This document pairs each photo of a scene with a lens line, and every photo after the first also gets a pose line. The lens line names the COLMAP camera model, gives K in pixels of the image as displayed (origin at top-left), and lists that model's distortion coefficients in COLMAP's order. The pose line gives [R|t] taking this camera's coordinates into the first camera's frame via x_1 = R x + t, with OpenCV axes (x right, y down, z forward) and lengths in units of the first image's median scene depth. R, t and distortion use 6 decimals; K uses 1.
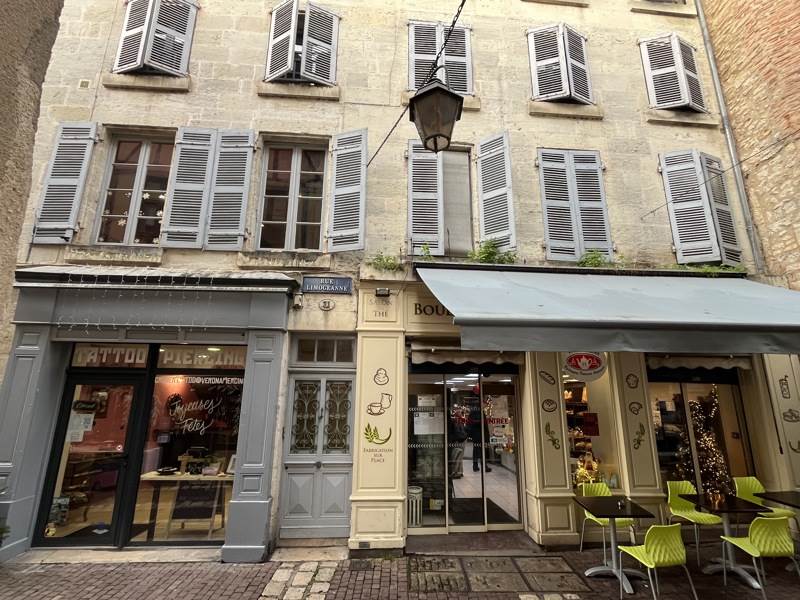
lens RADIAL K [[379.4, 0, 399.6], [0, 379.4, 301.5], [0, 0, 1]] dist [-0.000686, -0.000660]
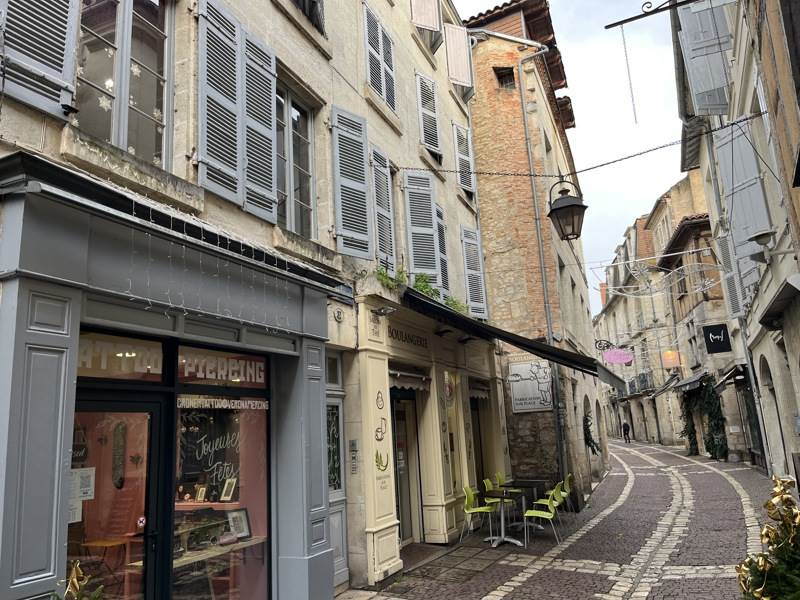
lens RADIAL K [[609.1, 0, 399.5], [0, 609.1, 300.2], [0, 0, 1]] dist [0.056238, -0.000532]
pose [[0.472792, 0.154357, 0.867549, -1.312982], [-0.143931, 0.984843, -0.096788, 0.087854], [-0.869339, -0.079107, 0.487843, 0.222531]]
